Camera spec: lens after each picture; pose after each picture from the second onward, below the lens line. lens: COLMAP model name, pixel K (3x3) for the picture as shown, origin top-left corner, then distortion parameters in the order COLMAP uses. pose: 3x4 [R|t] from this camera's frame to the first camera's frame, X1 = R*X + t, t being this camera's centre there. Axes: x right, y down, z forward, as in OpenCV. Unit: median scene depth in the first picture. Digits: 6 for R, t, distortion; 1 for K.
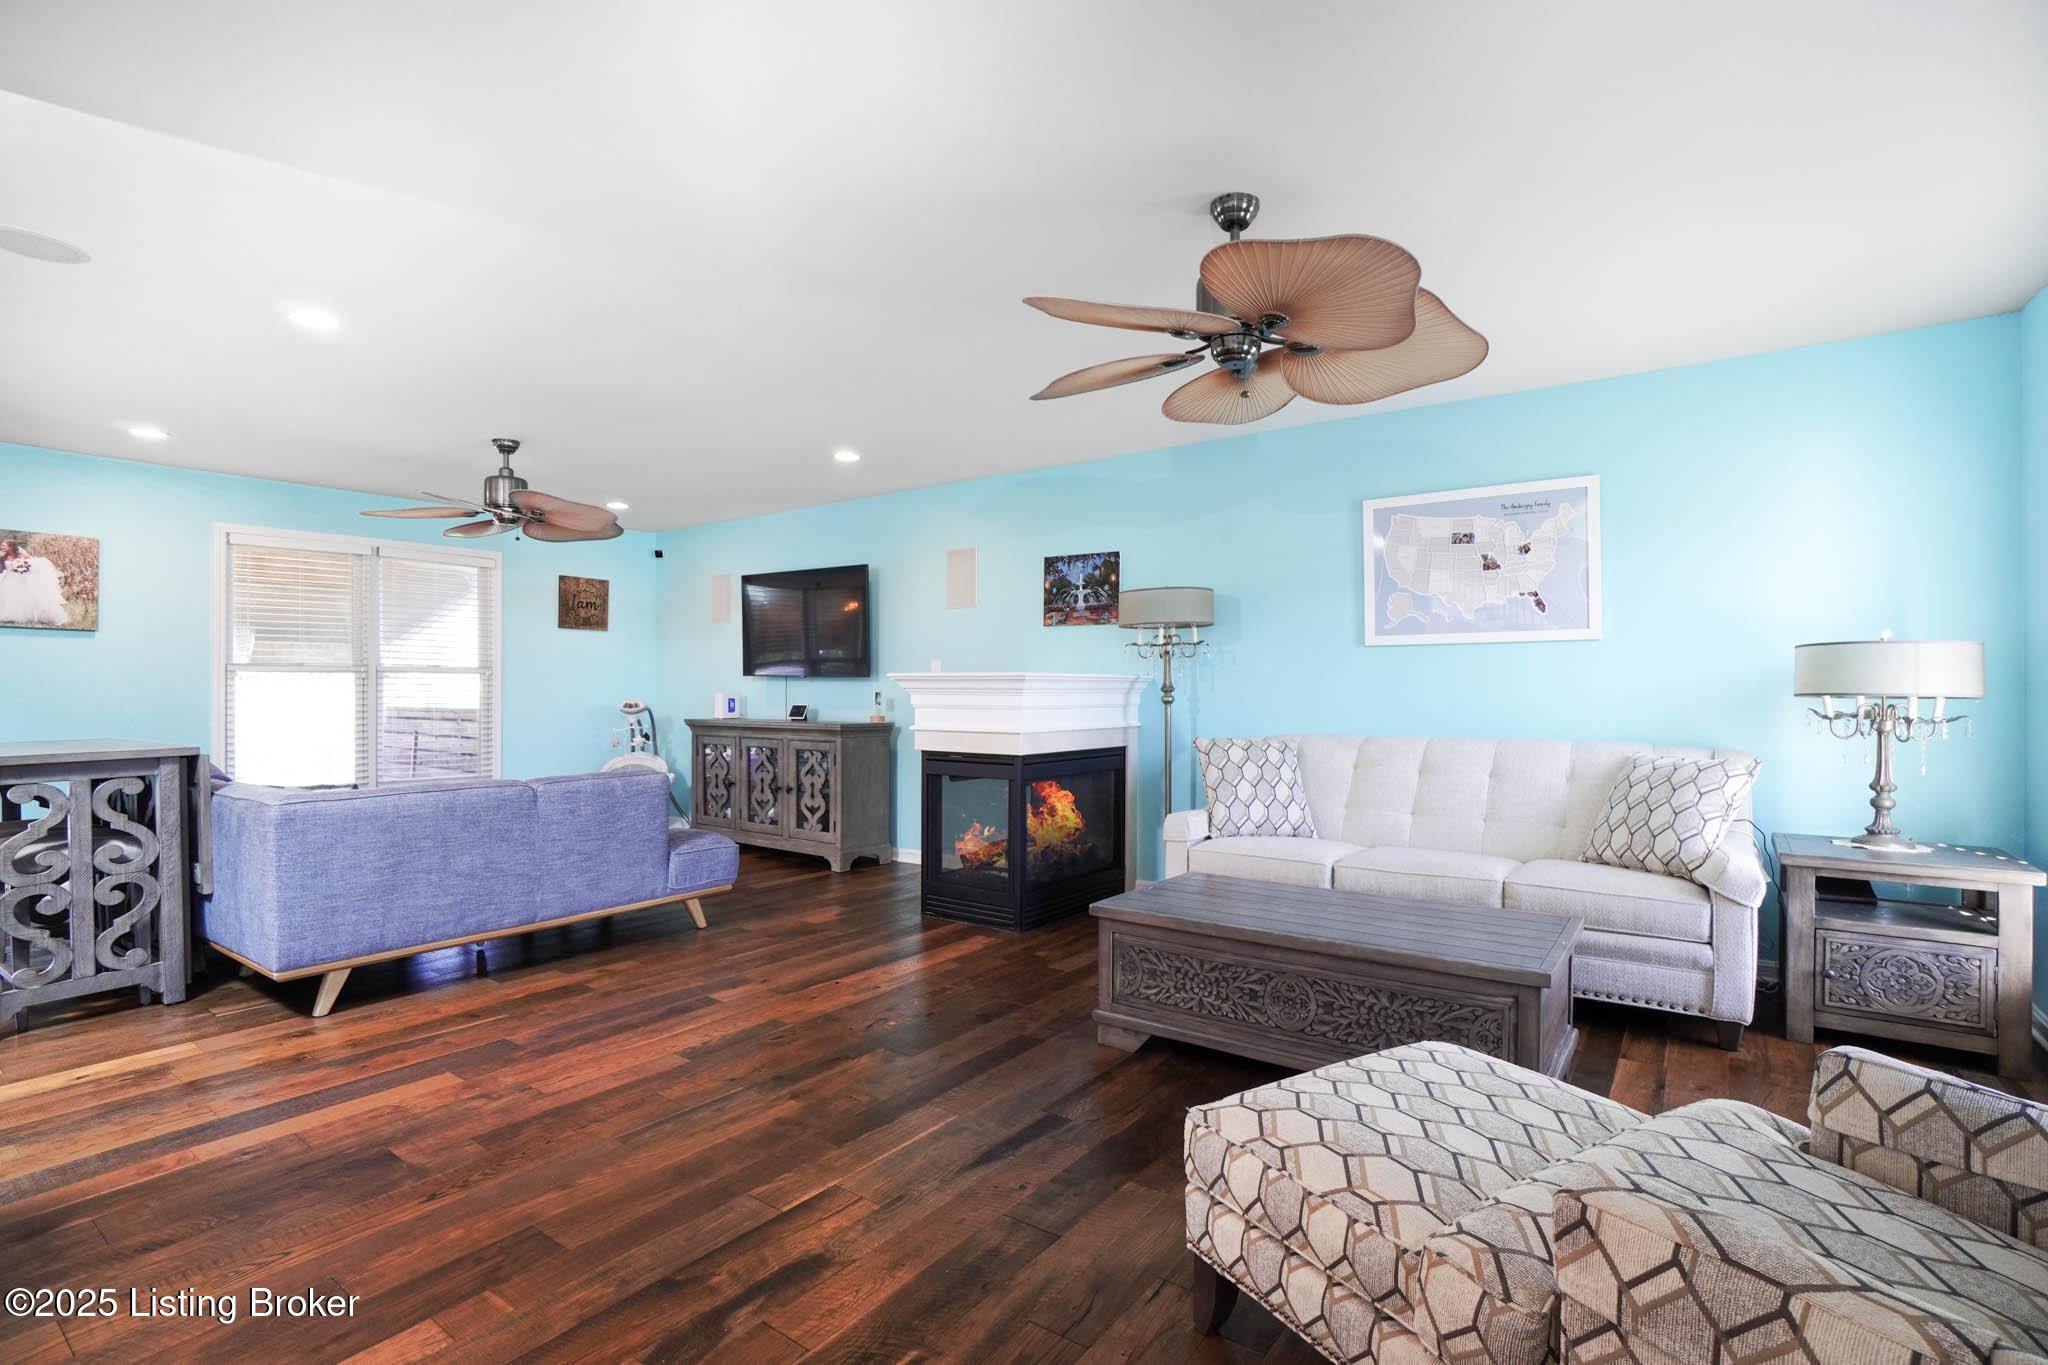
lens RADIAL K [[981.2, 0, 1028.9], [0, 981.2, 688.3], [0, 0, 1]] dist [-0.049686, 0.010085]
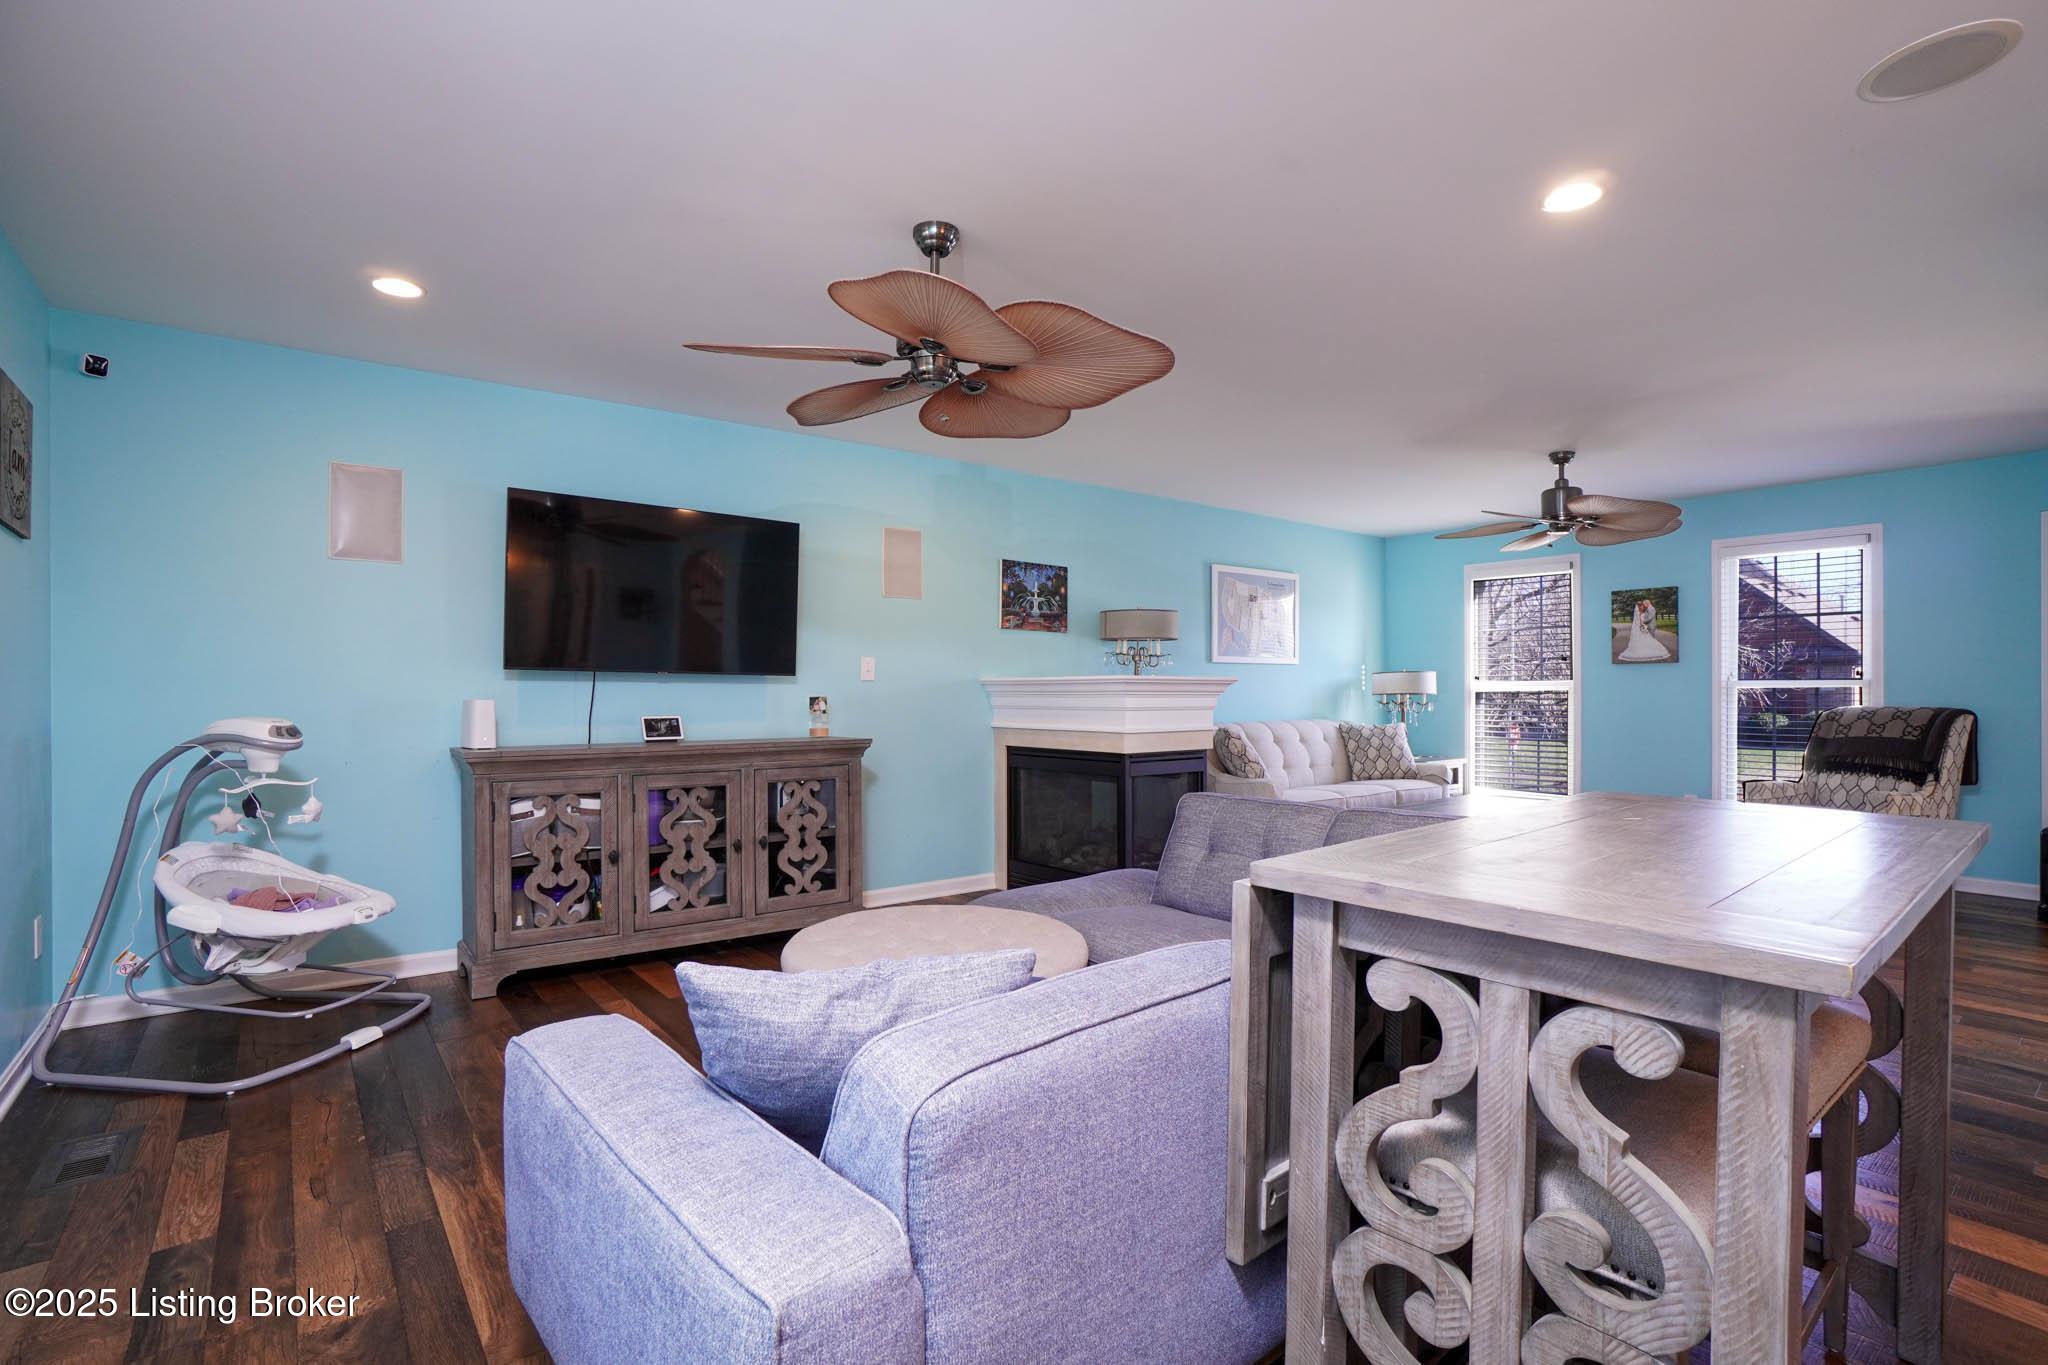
lens RADIAL K [[981.2, 0, 1071.9], [0, 981.2, 681.3], [0, 0, 1]] dist [-0.049686, 0.010085]
pose [[0.235378, 0.008927, 0.971863, -1.074921], [-0.000338, 0.999959, -0.009103, -0.001474], [-0.971904, 0.001814, 0.235372, 0.807099]]
